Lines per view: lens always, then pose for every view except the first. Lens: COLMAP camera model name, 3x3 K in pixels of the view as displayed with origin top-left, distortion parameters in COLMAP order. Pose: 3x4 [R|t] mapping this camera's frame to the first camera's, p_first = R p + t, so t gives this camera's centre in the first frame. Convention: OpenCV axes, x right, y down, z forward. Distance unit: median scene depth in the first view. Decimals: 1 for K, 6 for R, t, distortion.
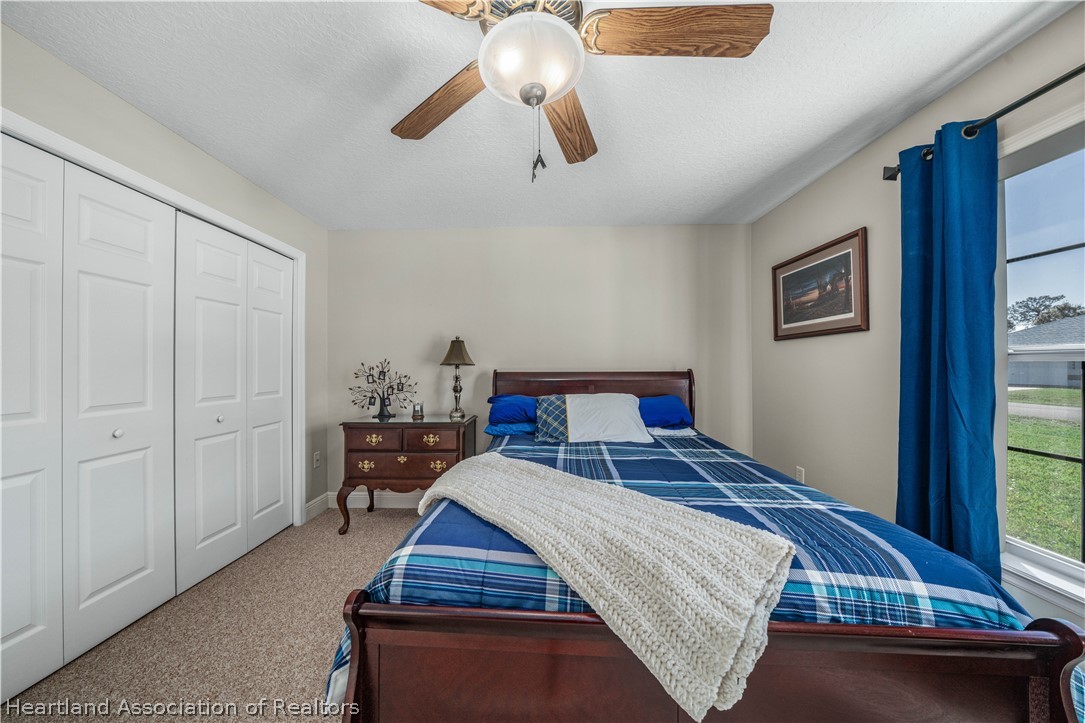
lens RADIAL K [[382.7, 0, 526.5], [0, 382.7, 360.9], [0, 0, 1]] dist [-0.007870, 0.000136]
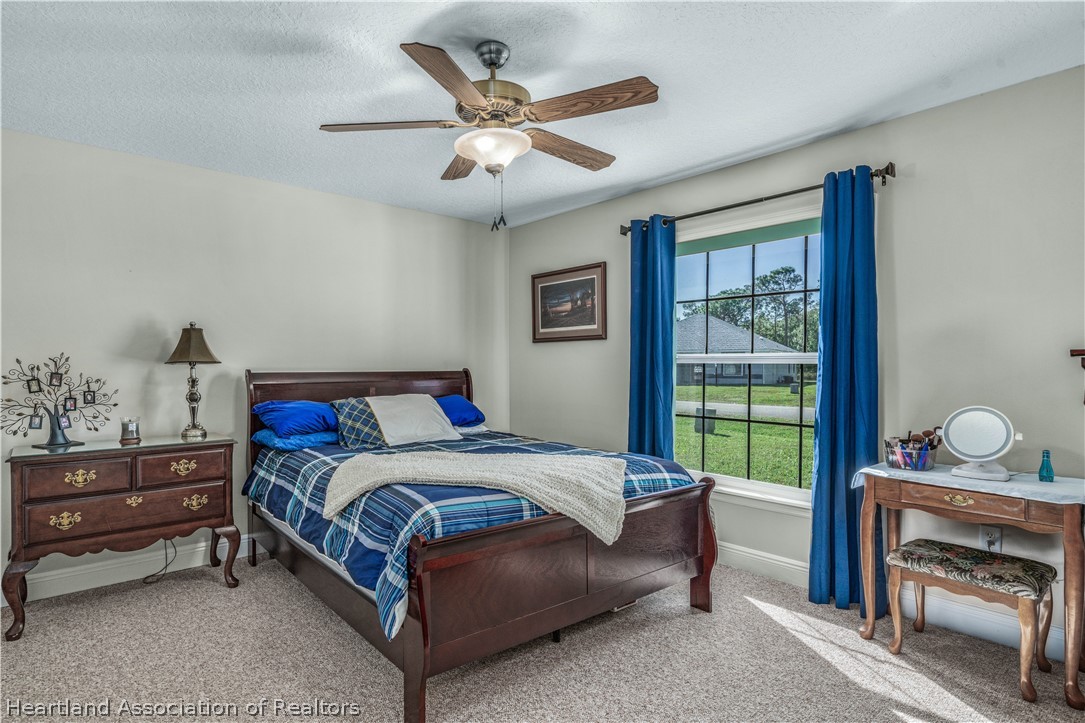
lens RADIAL K [[586.3, 0, 545.2], [0, 586.3, 362.4], [0, 0, 1]] dist [0.016139, -0.000803]
pose [[0.722269, 0.006040, 0.691585, -0.526813], [-0.012364, 0.999915, 0.004181, -0.003568], [-0.691501, -0.011571, 0.722283, -0.266628]]
